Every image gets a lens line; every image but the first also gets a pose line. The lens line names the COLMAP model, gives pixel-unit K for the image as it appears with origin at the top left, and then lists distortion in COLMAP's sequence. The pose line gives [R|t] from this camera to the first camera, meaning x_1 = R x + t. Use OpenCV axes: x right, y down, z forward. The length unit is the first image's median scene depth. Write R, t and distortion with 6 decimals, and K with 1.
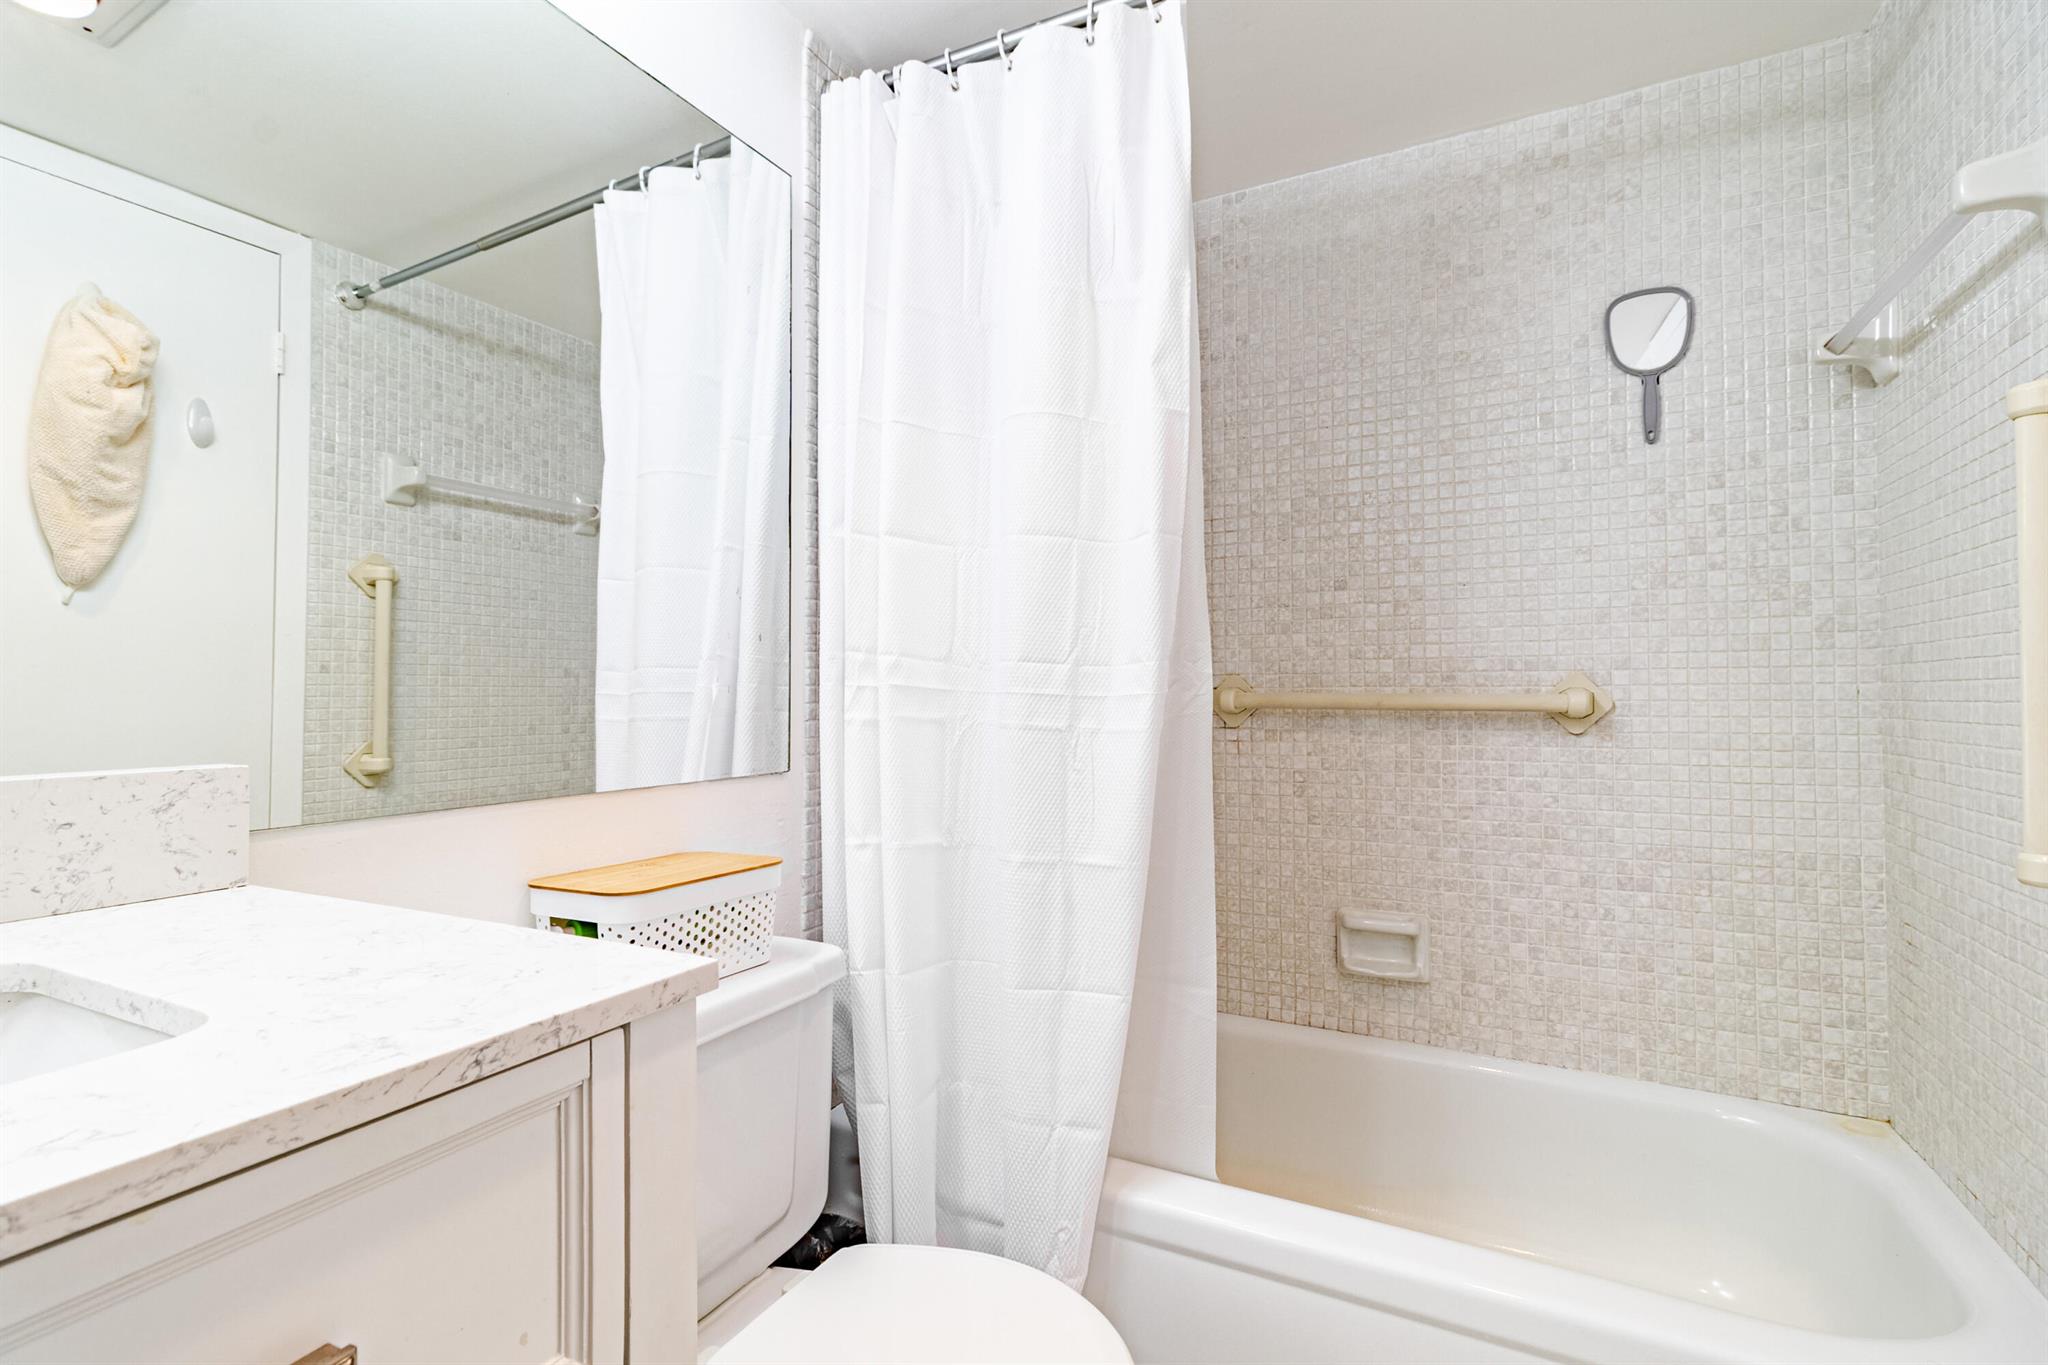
lens RADIAL K [[939.7, 0, 1025.2], [0, 939.7, 689.2], [0, 0, 1]] dist [-0.000587, 0.000047]
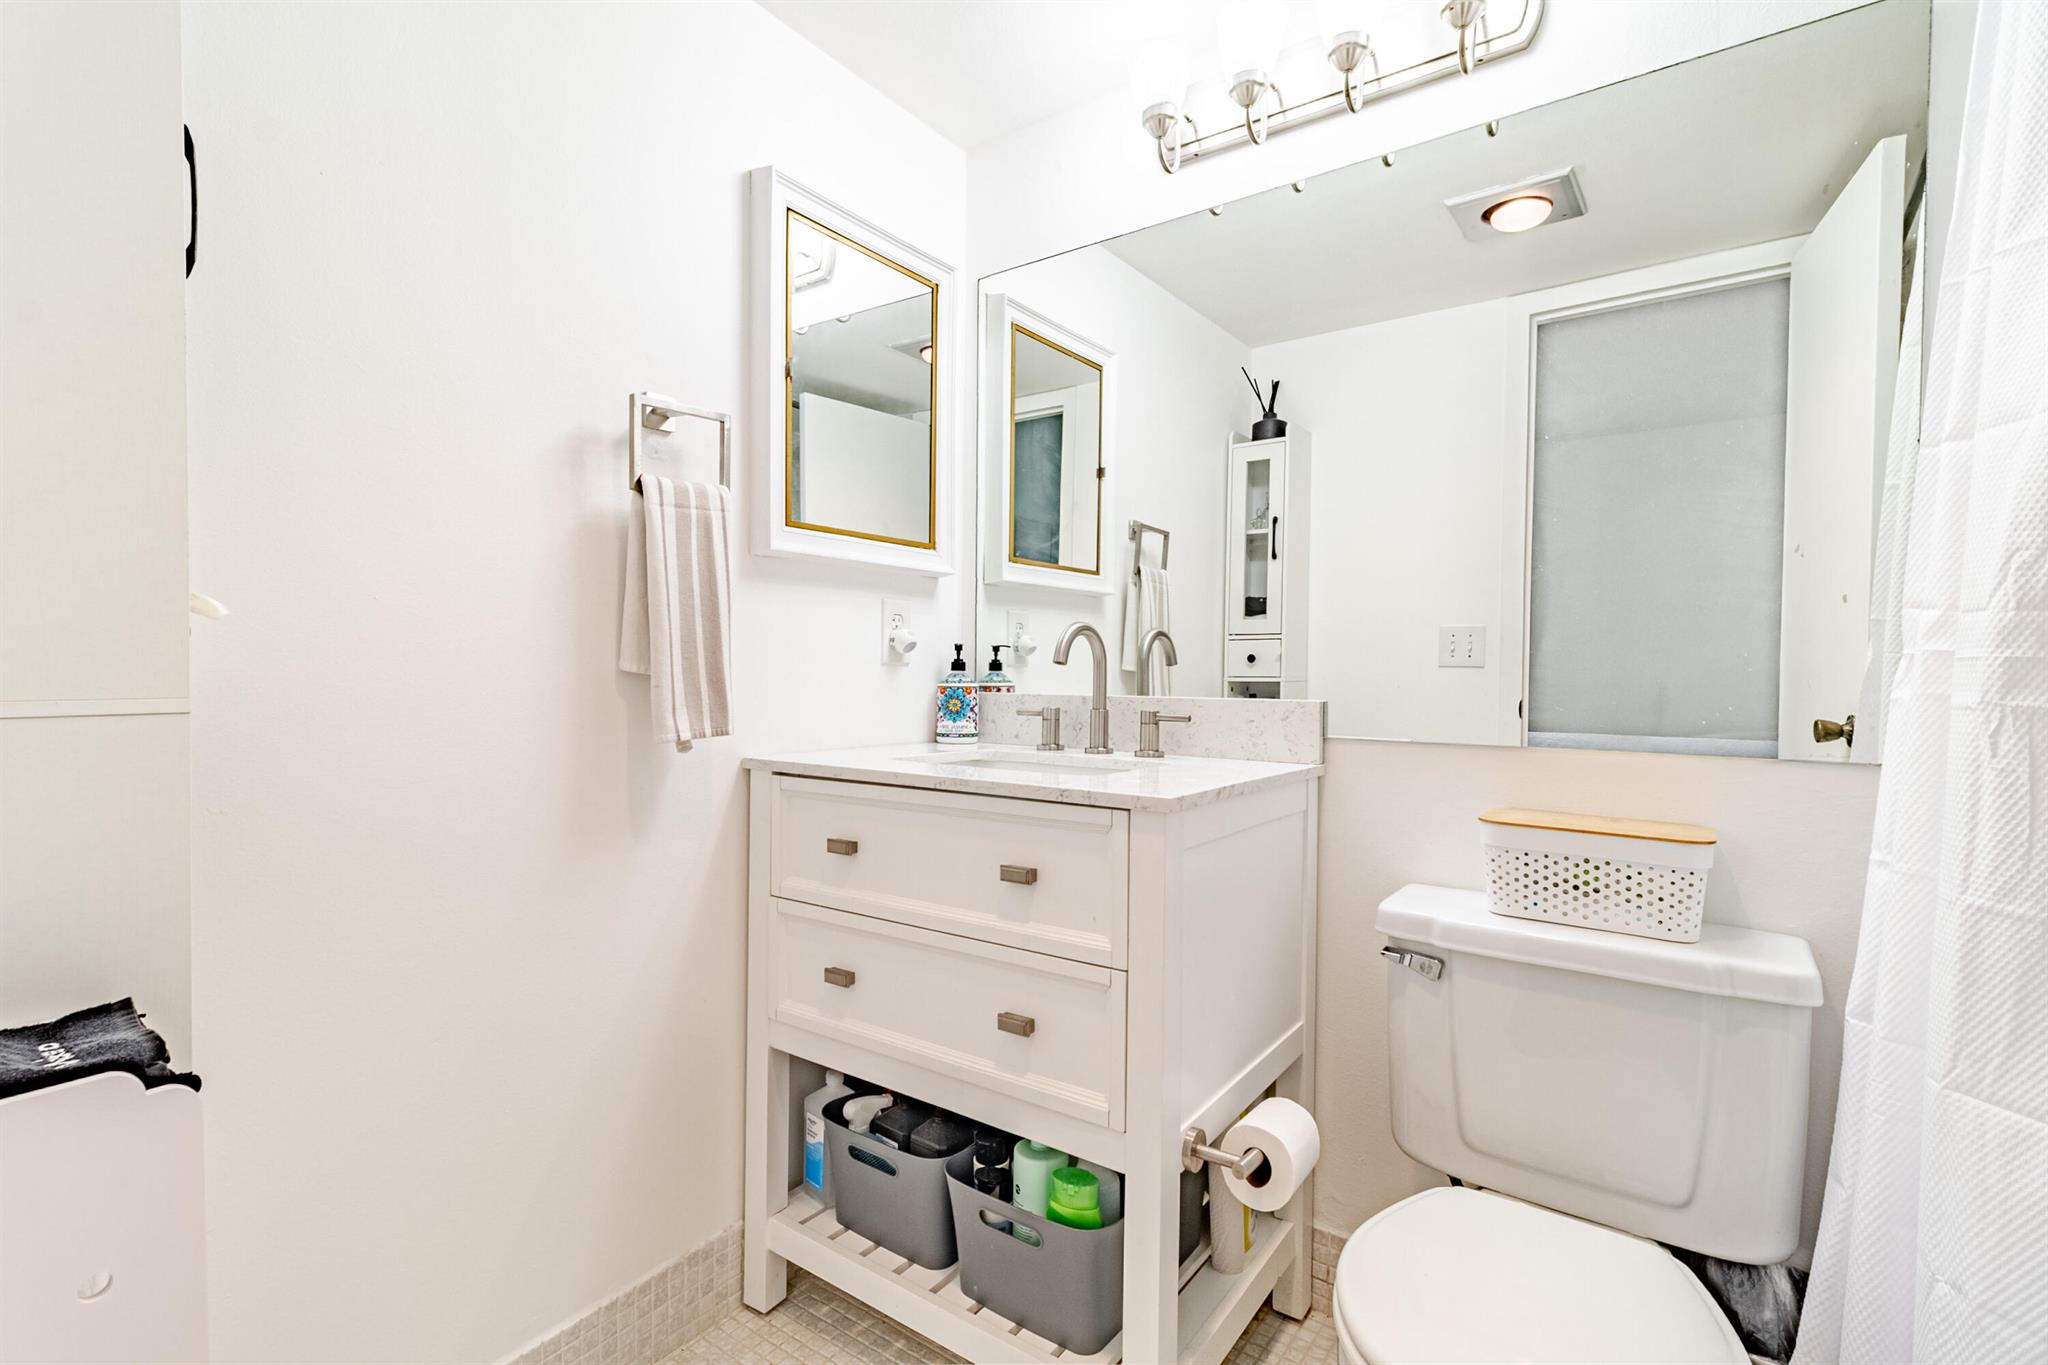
lens RADIAL K [[939.7, 0, 1026.8], [0, 939.7, 683.0], [0, 0, 1]] dist [-0.000587, 0.000047]
pose [[-0.141587, 0.031805, -0.989415, 0.812310], [0.009900, 0.999479, 0.030712, -0.013626], [0.989876, -0.005446, -0.141828, 0.496738]]
